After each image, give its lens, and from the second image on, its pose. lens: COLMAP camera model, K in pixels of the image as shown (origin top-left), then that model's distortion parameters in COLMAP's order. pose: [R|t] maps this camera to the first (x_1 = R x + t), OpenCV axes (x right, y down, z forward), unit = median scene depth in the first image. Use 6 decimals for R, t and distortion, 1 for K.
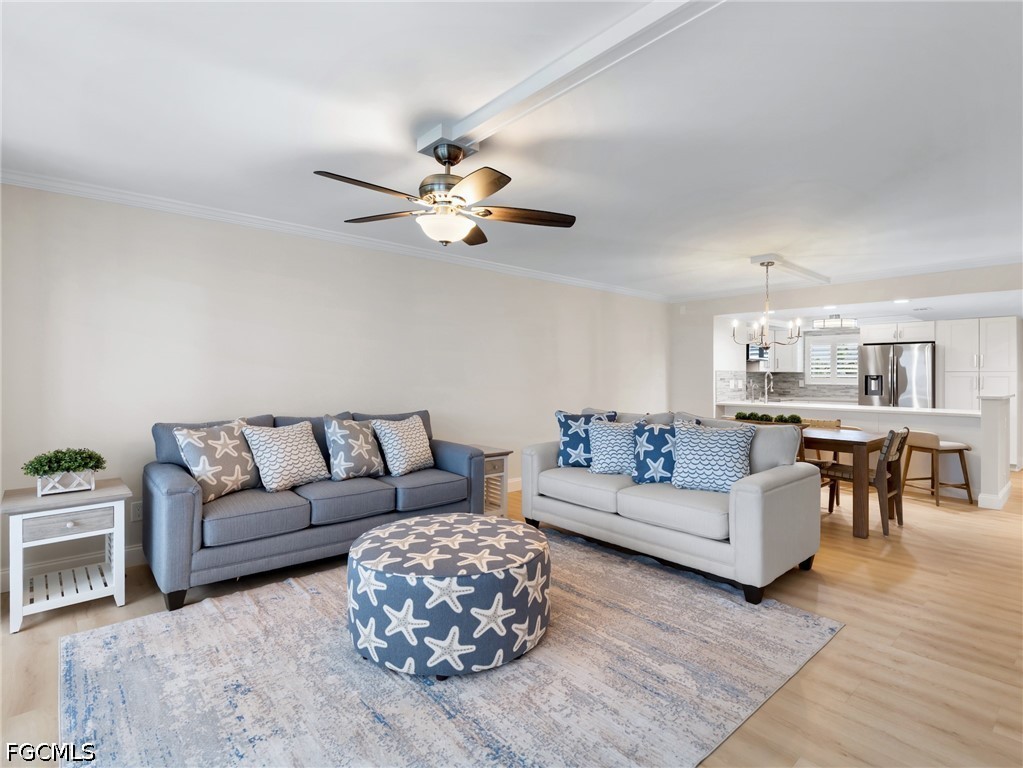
lens RADIAL K [[522.5, 0, 509.9], [0, 522.5, 368.4], [0, 0, 1]] dist [0.007232, -0.000868]
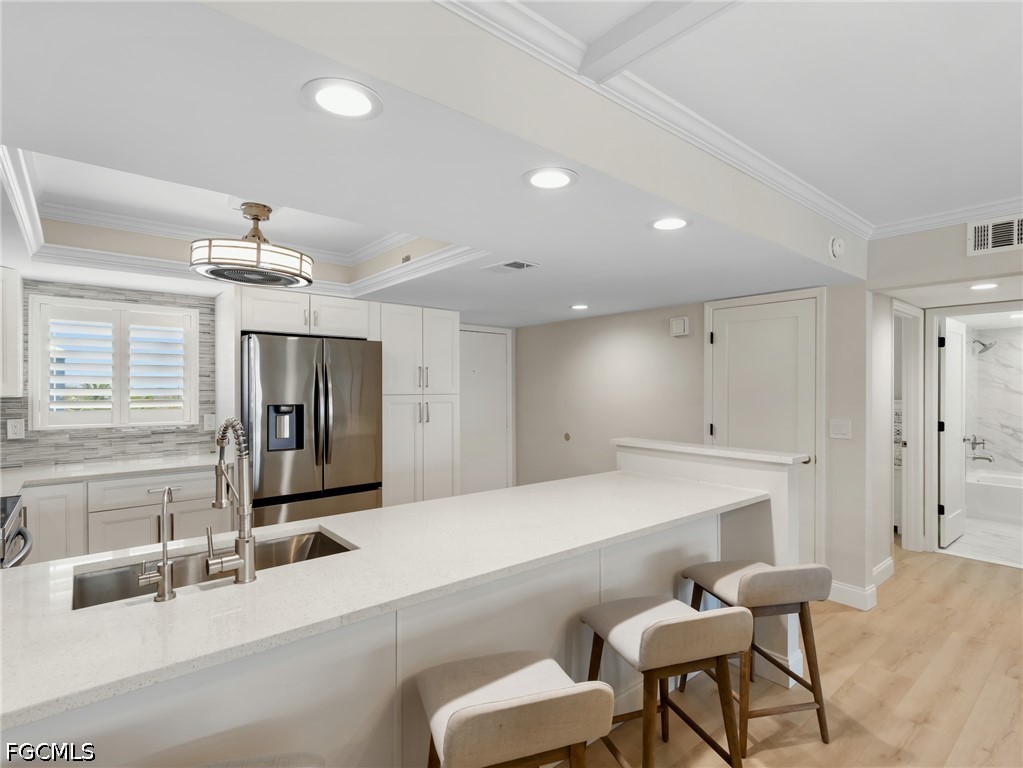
lens RADIAL K [[517.7, 0, 517.9], [0, 517.7, 387.0], [0, 0, 1]] dist [0.009419, -0.001512]
pose [[0.018805, -0.003940, 0.999815, 0.627339], [-0.016082, 0.999862, 0.004242, -0.015315], [-0.999694, -0.016159, 0.018739, 1.887380]]
